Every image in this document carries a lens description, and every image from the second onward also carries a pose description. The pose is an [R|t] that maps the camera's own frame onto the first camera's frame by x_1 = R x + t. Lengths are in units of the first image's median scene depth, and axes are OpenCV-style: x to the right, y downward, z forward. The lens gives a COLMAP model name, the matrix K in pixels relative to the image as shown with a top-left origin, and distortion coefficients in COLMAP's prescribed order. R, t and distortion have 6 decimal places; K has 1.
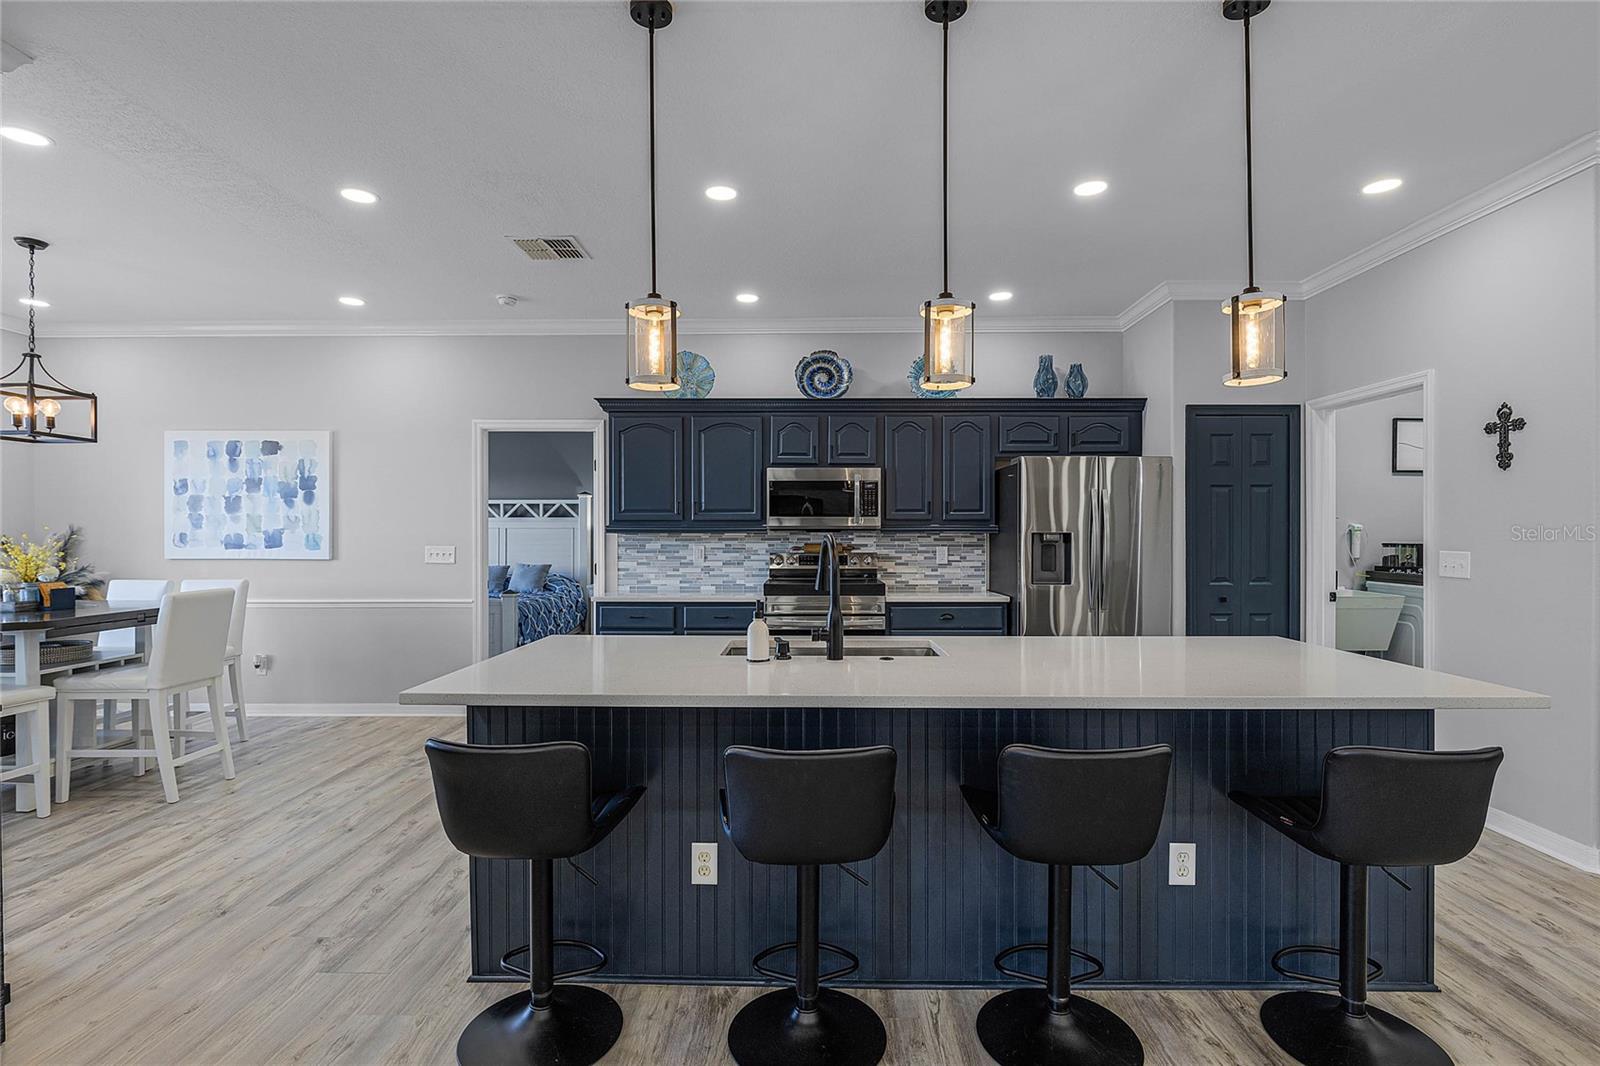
lens RADIAL K [[769.4, 0, 798.8], [0, 769.4, 536.1], [0, 0, 1]] dist [-0.004462, 0.000401]
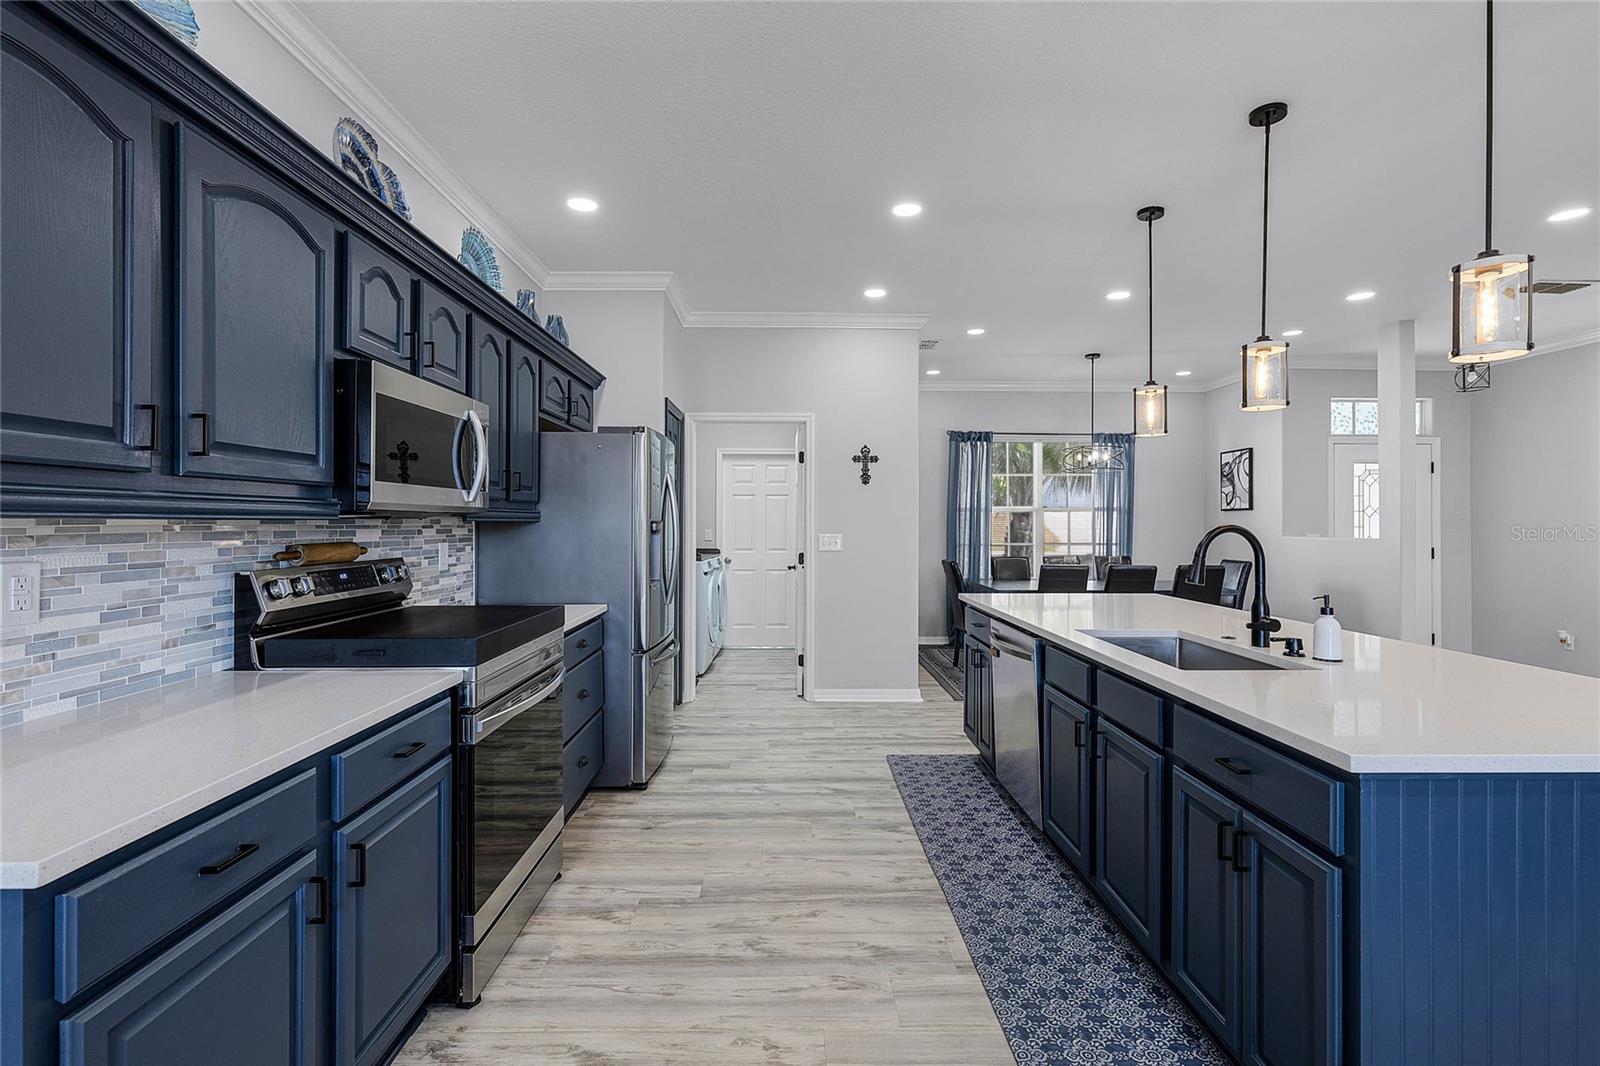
lens RADIAL K [[716.8, 0, 795.6], [0, 716.8, 521.9], [0, 0, 1]] dist [0.004168, -0.001062]
pose [[-0.029358, 0.001119, 0.999568, -0.395341], [-0.000220, 0.999999, -0.001126, -0.002180], [-0.999569, -0.000253, -0.029358, 0.733972]]
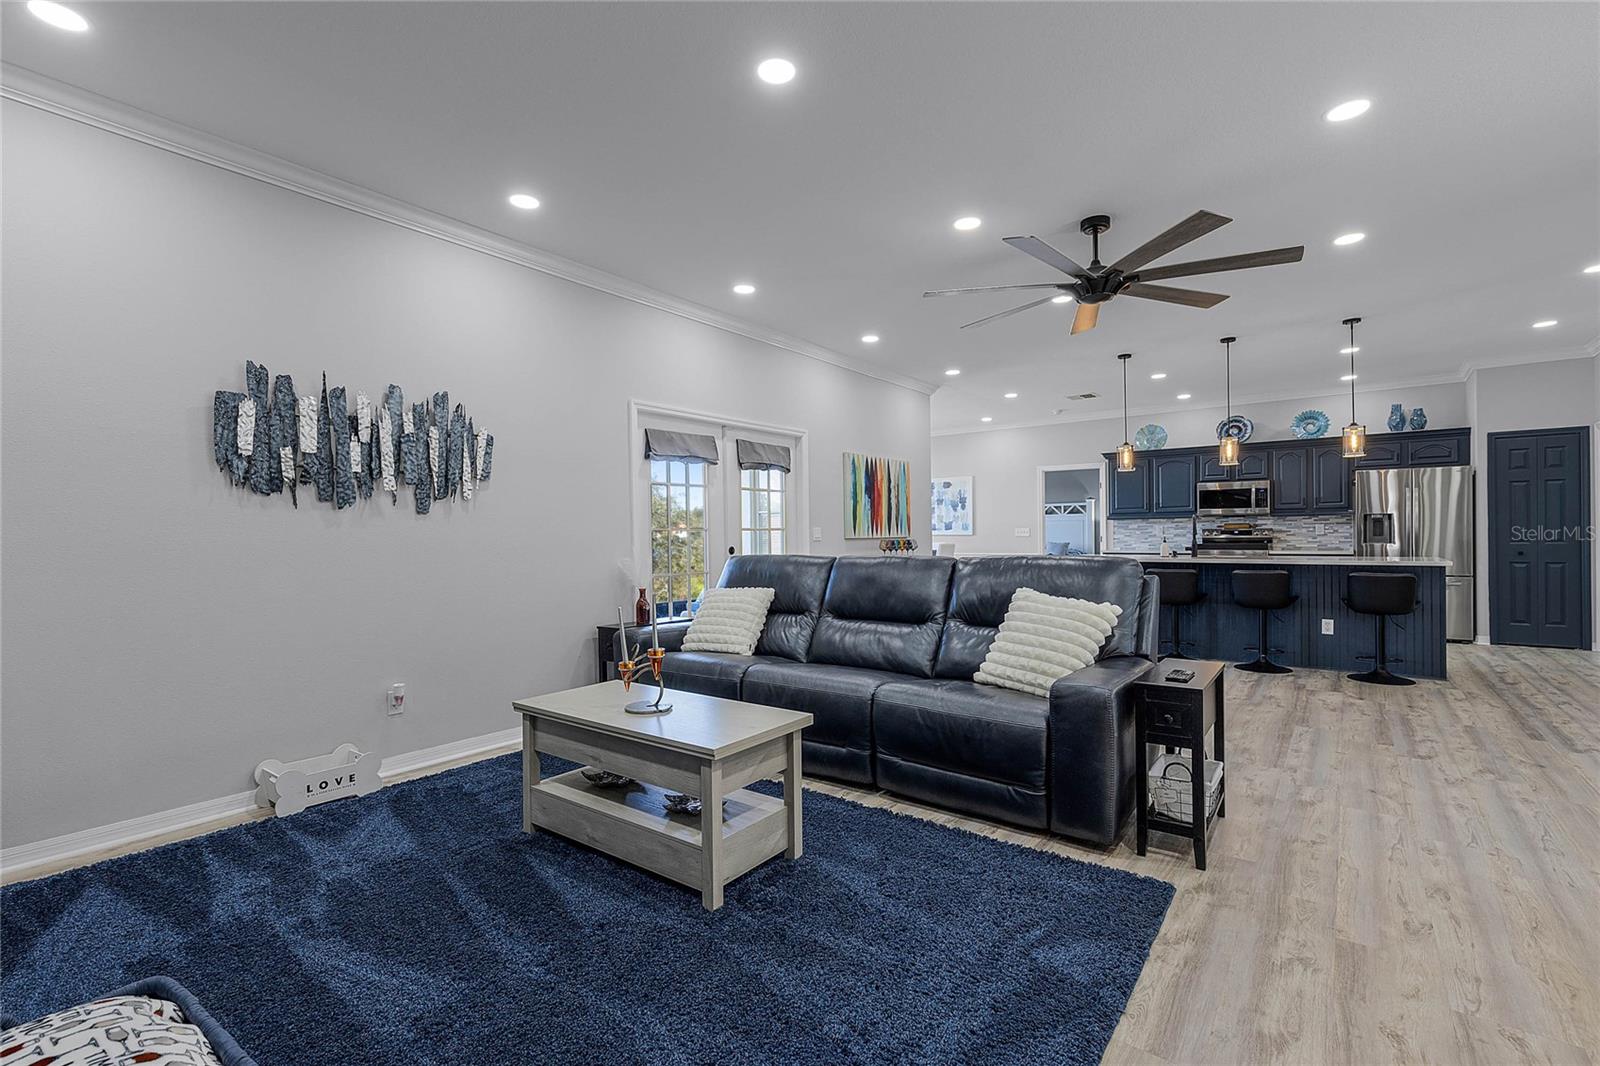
lens RADIAL K [[716.8, 0, 797.0], [0, 716.8, 538.1], [0, 0, 1]] dist [0.004168, -0.001062]
pose [[0.800559, -0.005420, -0.599229, 0.211023], [0.008640, 0.999960, 0.002499, 0.029980], [0.599192, -0.007178, 0.800573, -0.934444]]
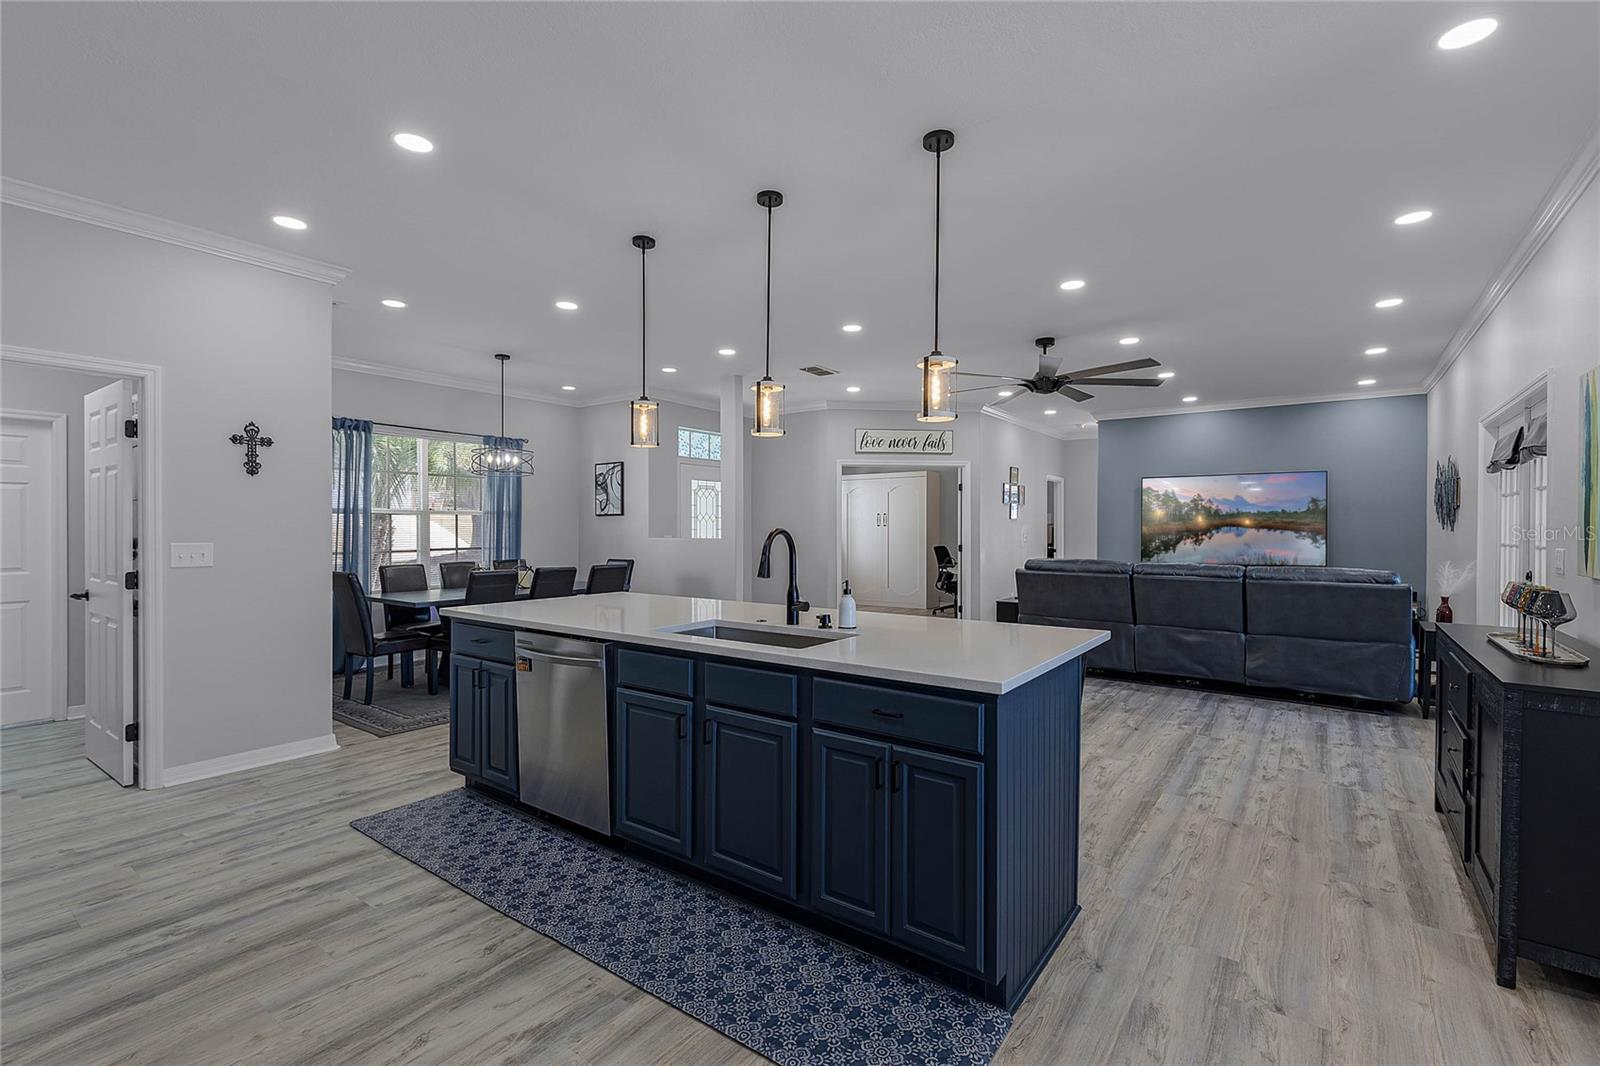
lens RADIAL K [[716.8, 0, 799.6], [0, 716.8, 531.4], [0, 0, 1]] dist [0.004168, -0.001062]
pose [[-0.814908, -0.004011, 0.579576, -0.293353], [-0.000008, 0.999976, 0.006909, -0.002316], [-0.579590, 0.005626, -0.814889, 0.878713]]
